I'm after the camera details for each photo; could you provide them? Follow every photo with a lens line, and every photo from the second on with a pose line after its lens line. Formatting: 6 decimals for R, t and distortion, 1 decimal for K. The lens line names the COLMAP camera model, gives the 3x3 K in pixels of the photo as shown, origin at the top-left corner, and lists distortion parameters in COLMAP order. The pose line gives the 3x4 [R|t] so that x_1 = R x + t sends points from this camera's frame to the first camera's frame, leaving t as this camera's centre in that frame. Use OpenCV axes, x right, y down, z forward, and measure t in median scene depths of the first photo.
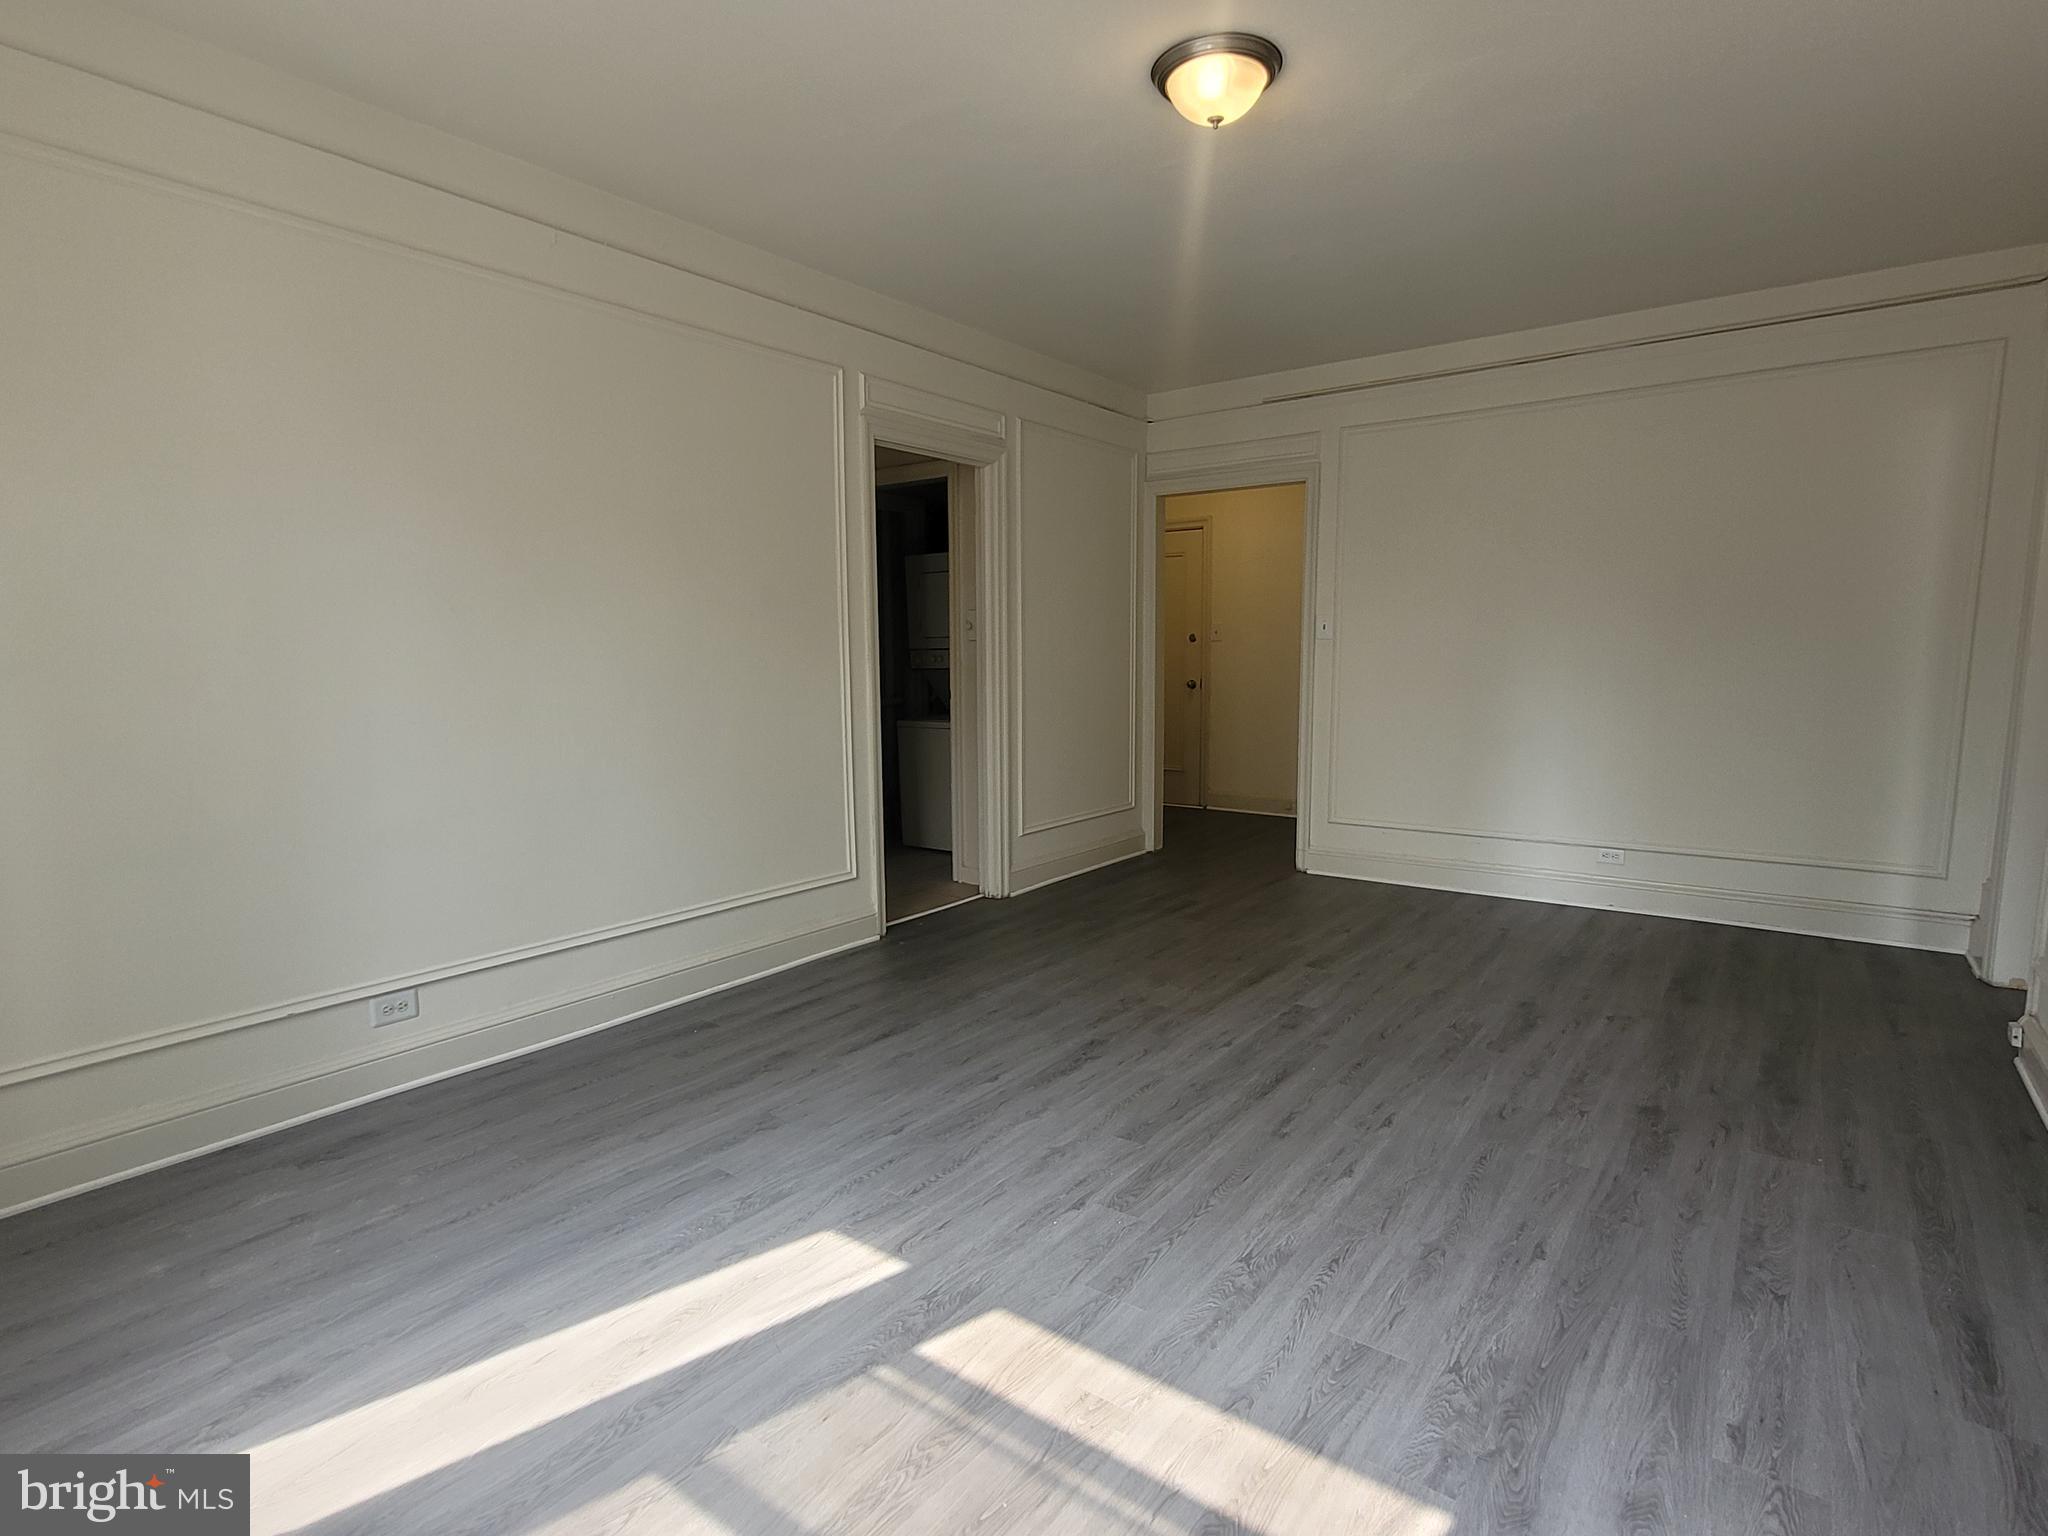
lens RADIAL K [[1055.6, 0, 1023.1], [0, 1055.6, 776.3], [0, 0, 1]] dist [0.001232, -0.001952]
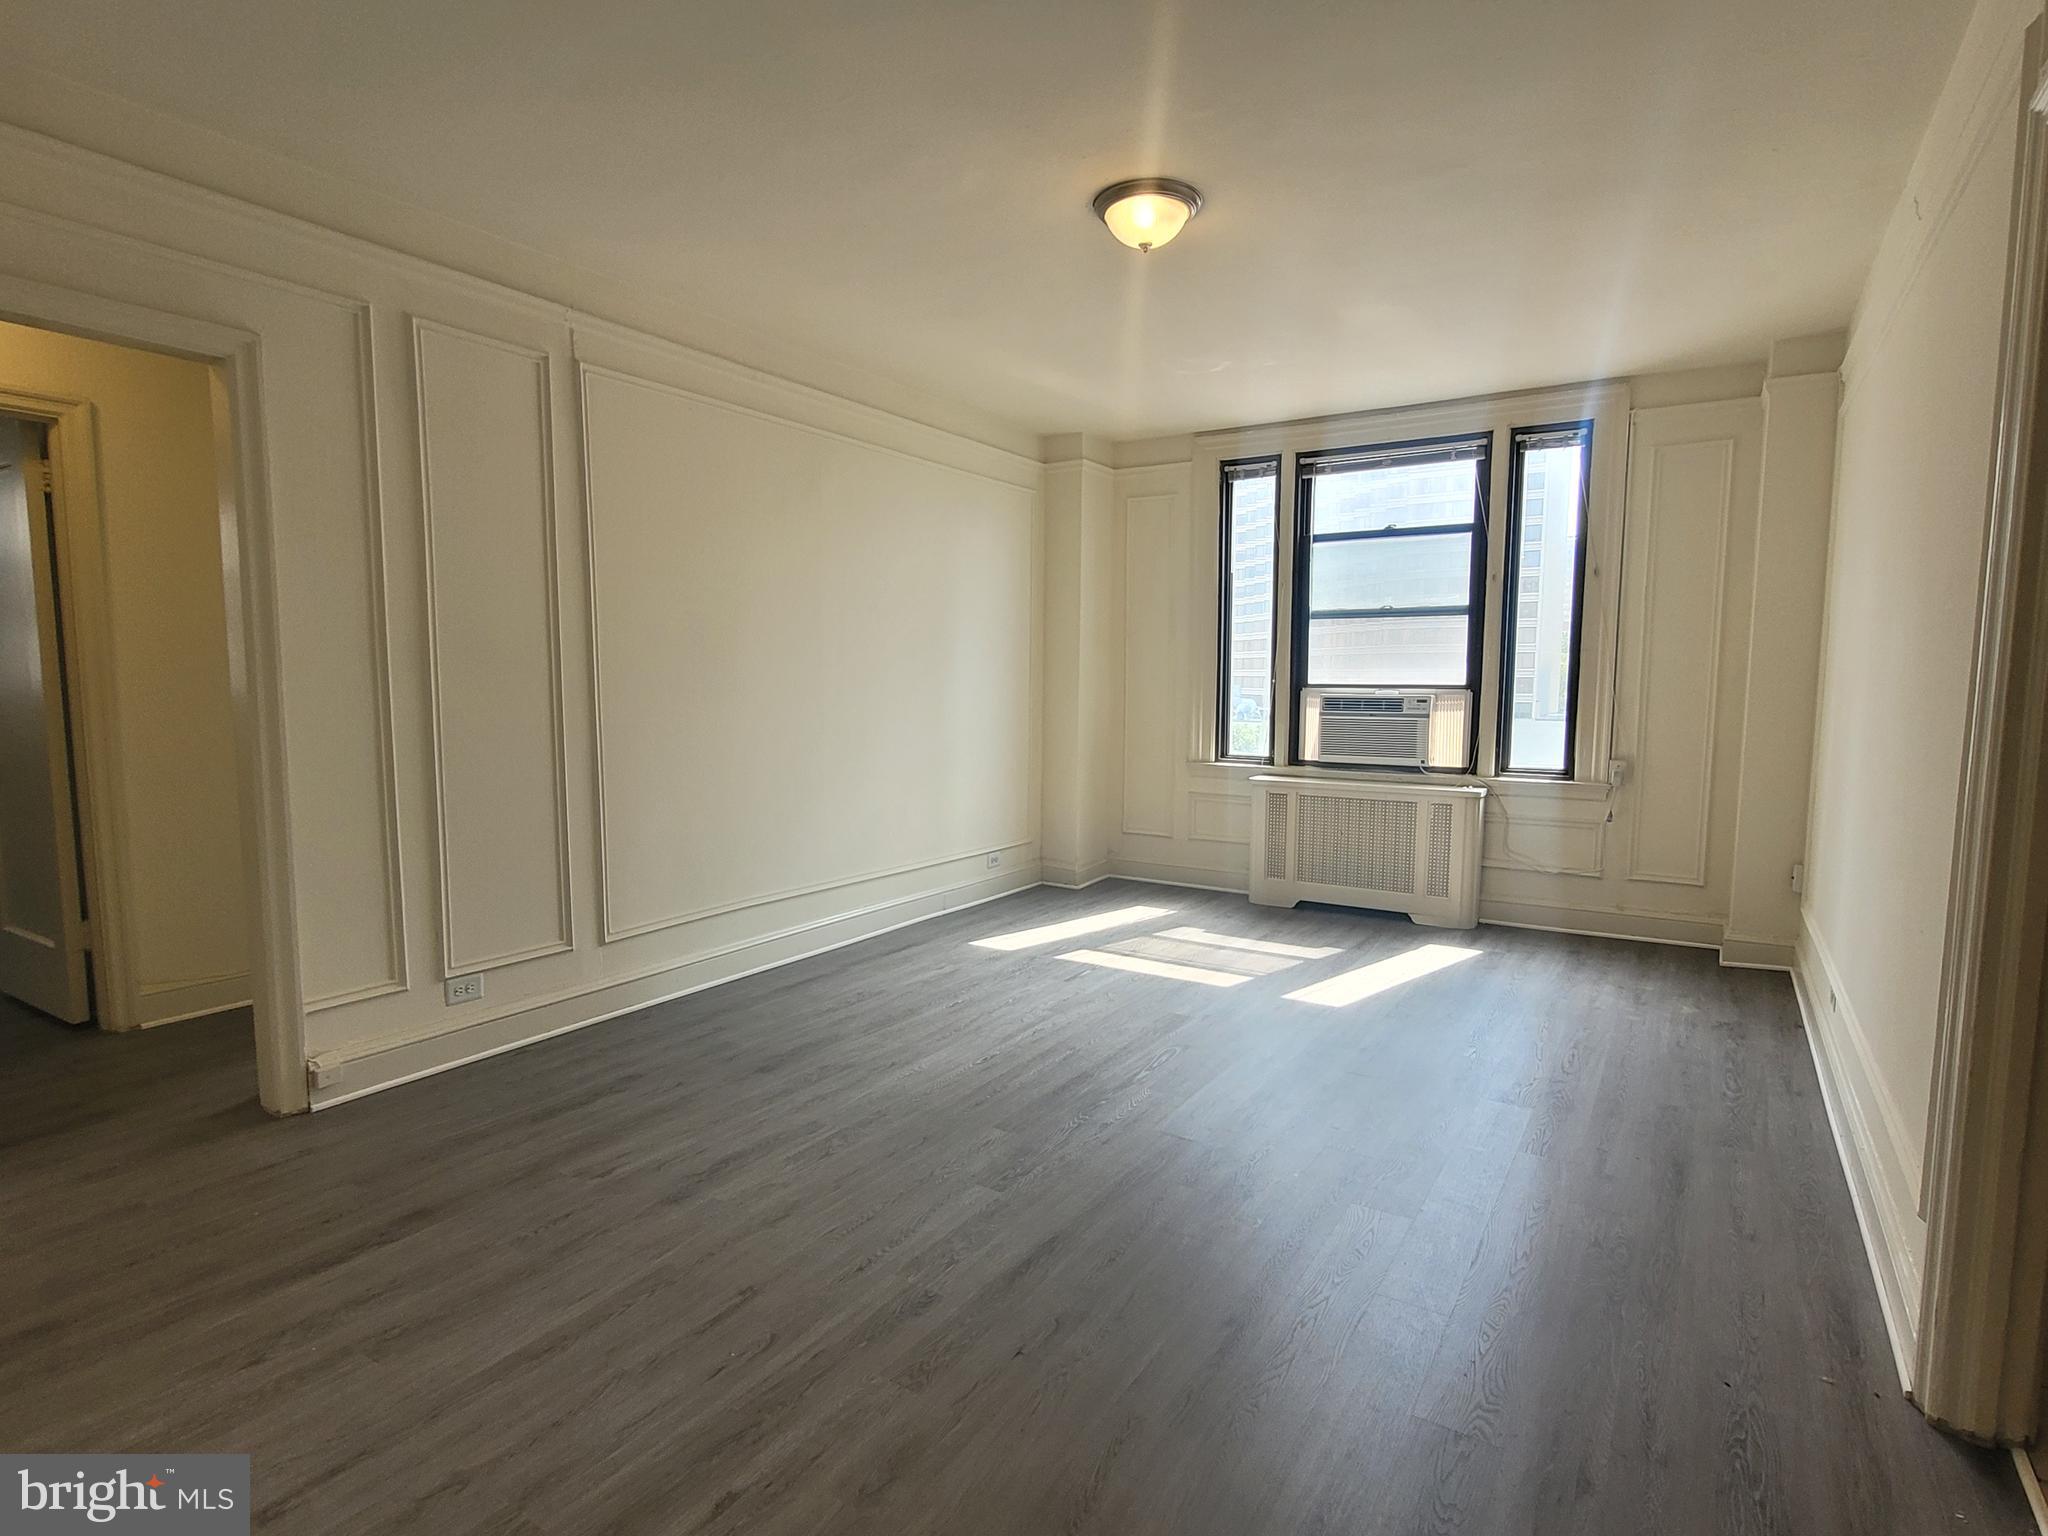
lens RADIAL K [[1055.6, 0, 1009.6], [0, 1055.6, 771.4], [0, 0, 1]] dist [0.001232, -0.001952]
pose [[-0.998632, 0.011006, -0.051109, 0.417782], [-0.000178, 0.976867, 0.213850, -0.310783], [0.052280, 0.213567, -0.975529, 2.385406]]
